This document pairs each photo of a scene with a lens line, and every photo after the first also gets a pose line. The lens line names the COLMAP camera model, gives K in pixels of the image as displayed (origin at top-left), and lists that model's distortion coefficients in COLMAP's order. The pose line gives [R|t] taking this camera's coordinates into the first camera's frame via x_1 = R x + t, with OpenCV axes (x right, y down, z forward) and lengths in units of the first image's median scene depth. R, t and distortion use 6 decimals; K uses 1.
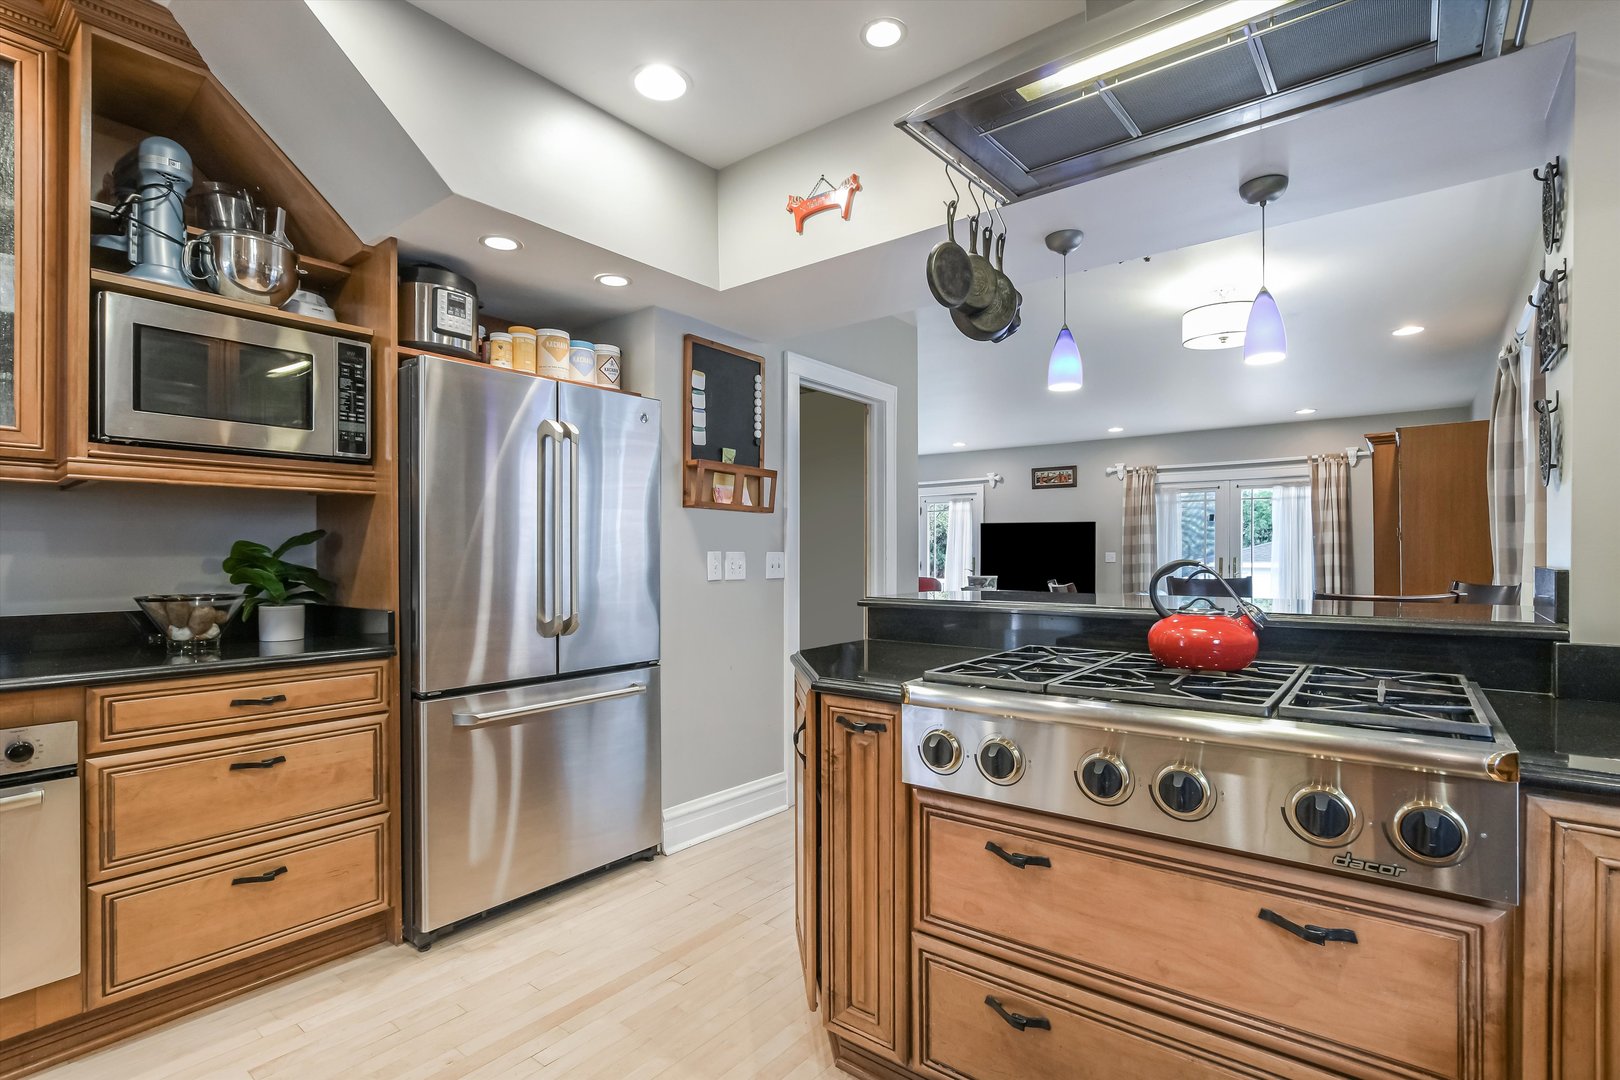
lens RADIAL K [[798.5, 0, 799.0], [0, 798.5, 549.0], [0, 0, 1]] dist [-0.002763, 0.001301]
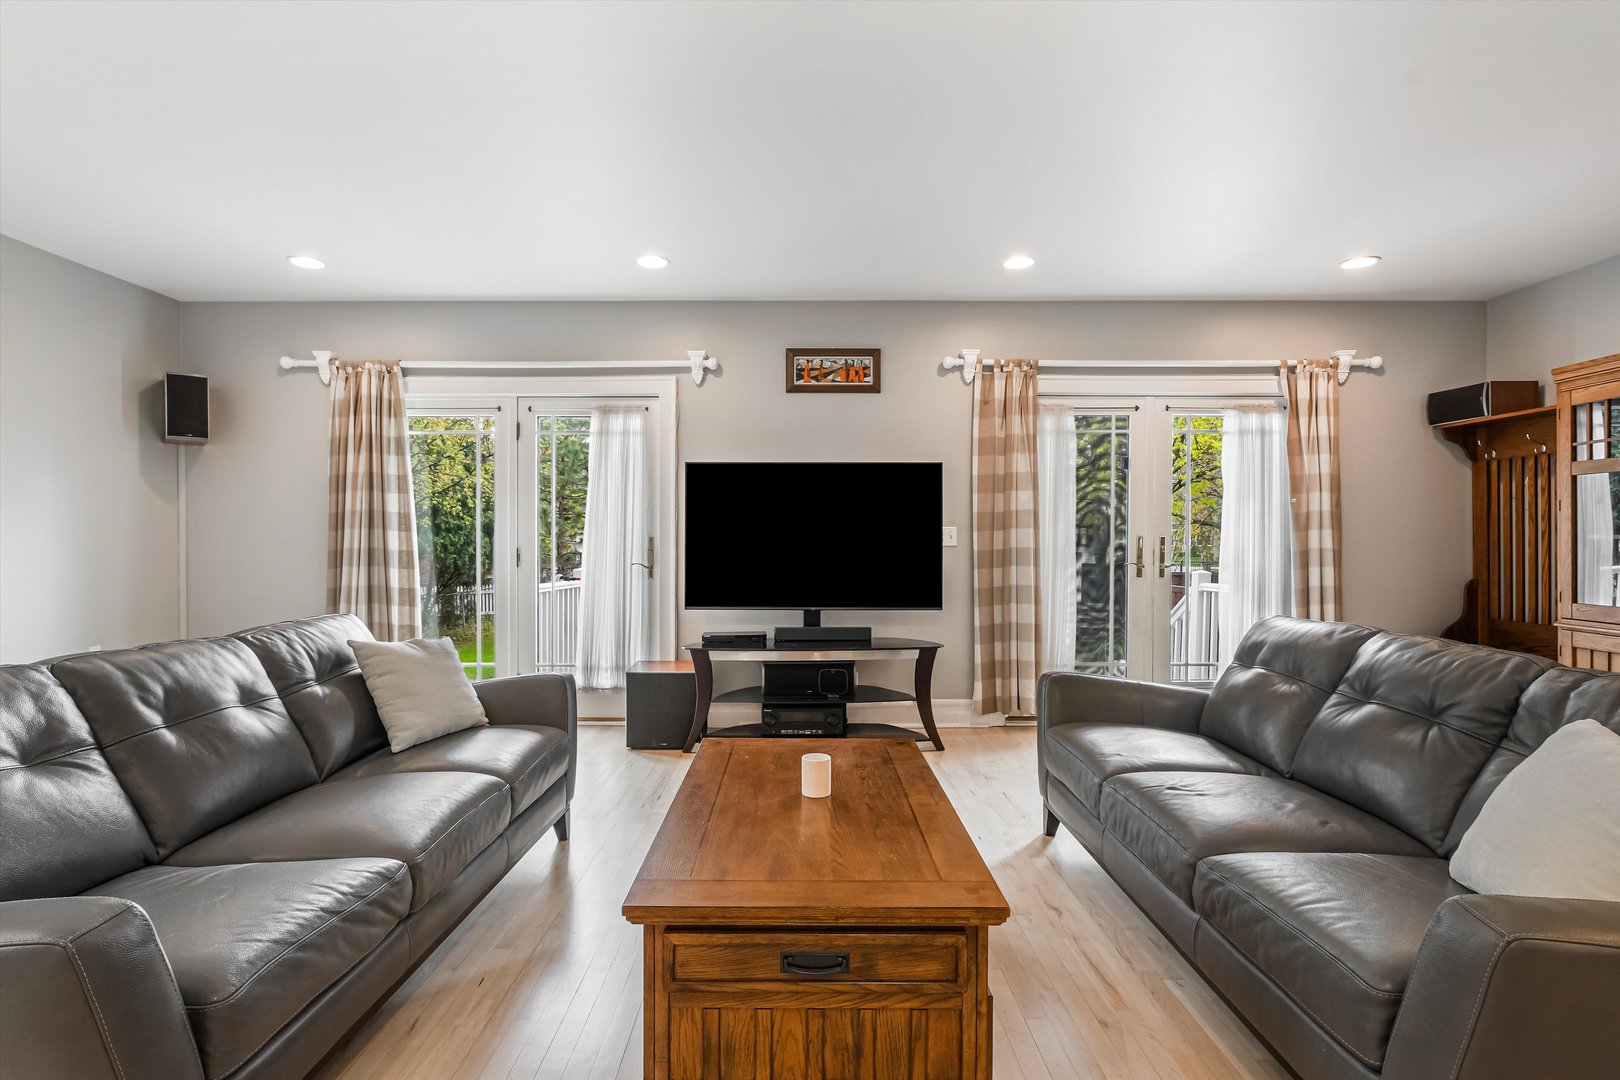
lens RADIAL K [[797.9, 0, 815.0], [0, 797.9, 552.7], [0, 0, 1]] dist [-0.016182, 0.003191]
pose [[0.784437, -0.010815, 0.620115, 0.012281], [-0.003458, 0.999756, 0.021810, 0.010273], [-0.620199, -0.019253, 0.784208, 0.668360]]
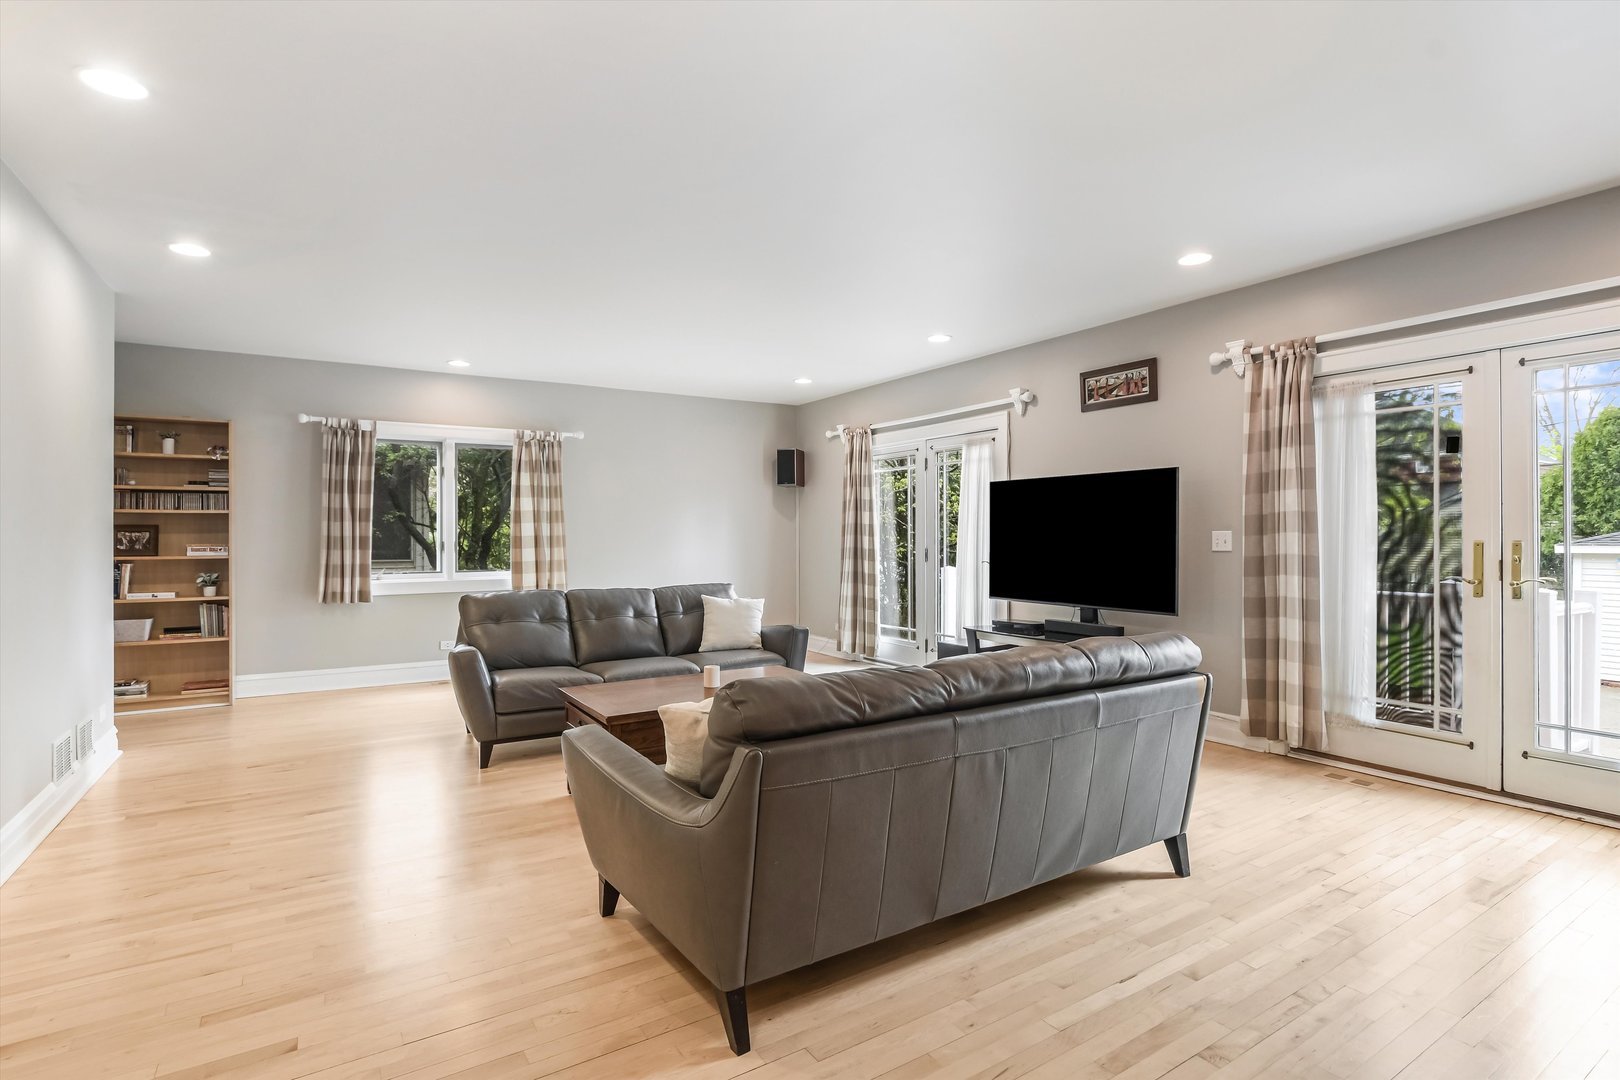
lens RADIAL K [[798.5, 0, 814.0], [0, 798.5, 531.1], [0, 0, 1]] dist [-0.002763, 0.001301]
pose [[0.944469, -0.007236, -0.328522, 0.322567], [0.008119, 0.999966, 0.001318, 0.001989], [0.328501, -0.003912, 0.944495, 0.476600]]
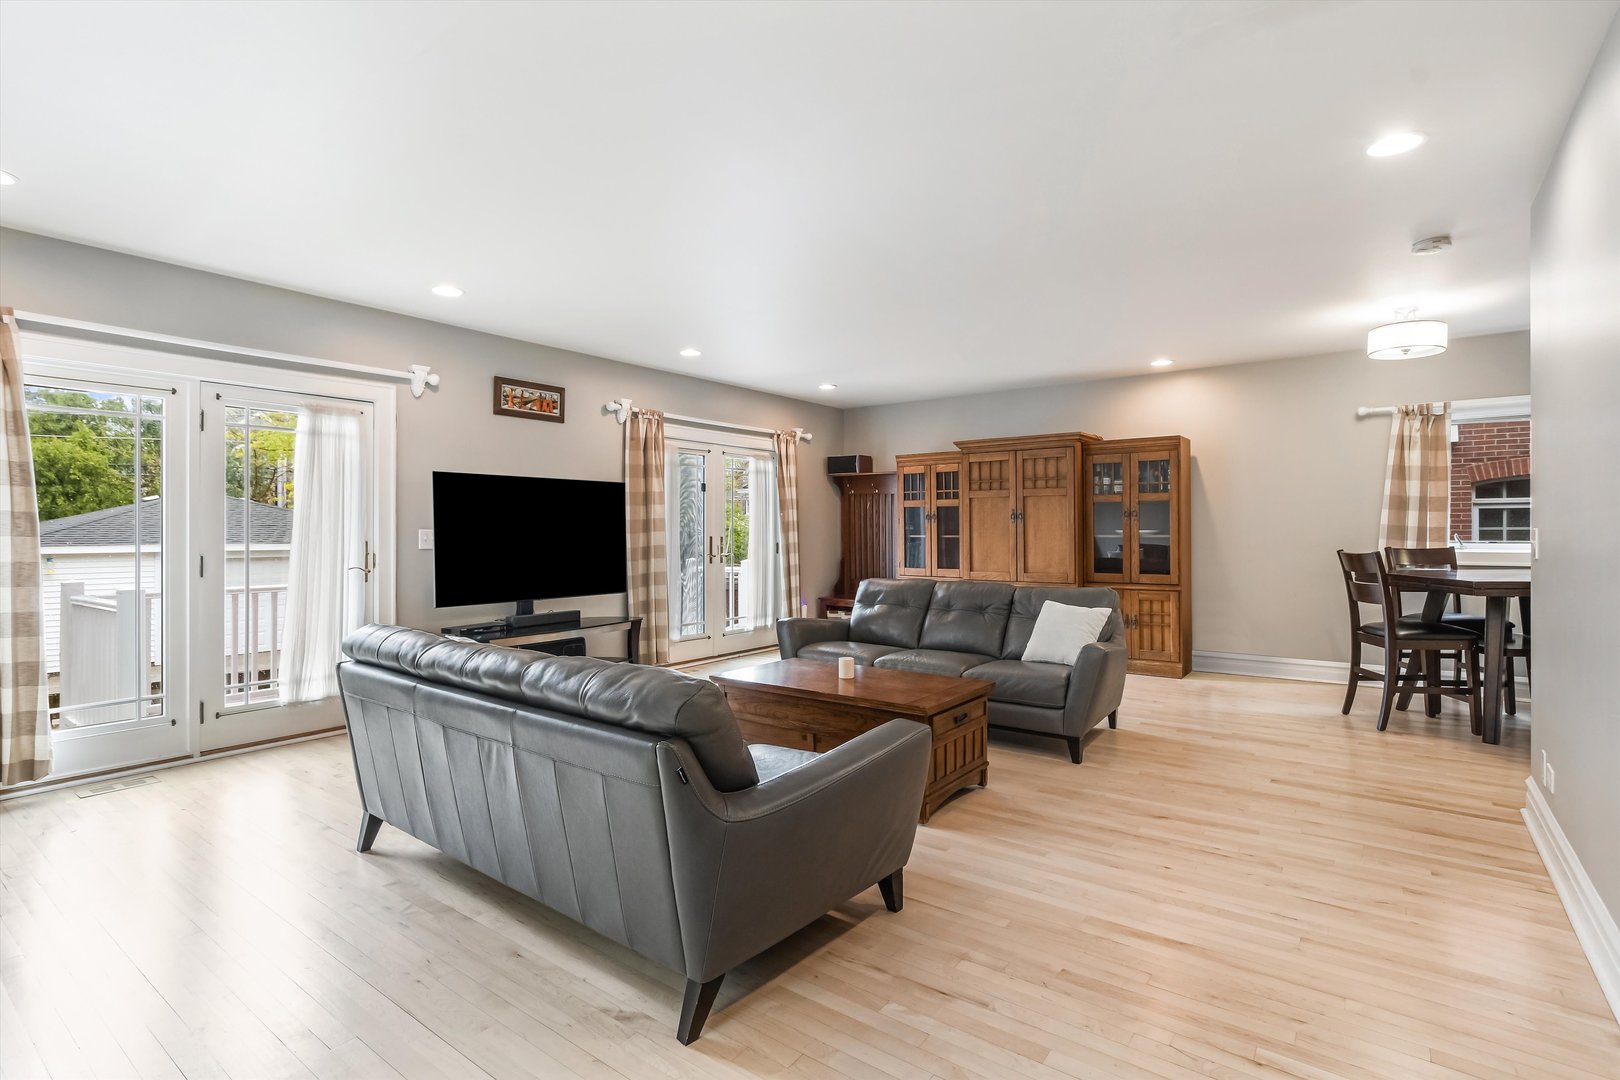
lens RADIAL K [[752.6, 0, 800.0], [0, 752.6, 531.5], [0, 0, 1]] dist [-0.001021, 0.001014]
pose [[-0.002673, 0.000073, 0.999996, -0.239853], [-0.001463, 0.999999, -0.000077, 0.005239], [-0.999995, -0.001463, -0.002673, 0.858435]]
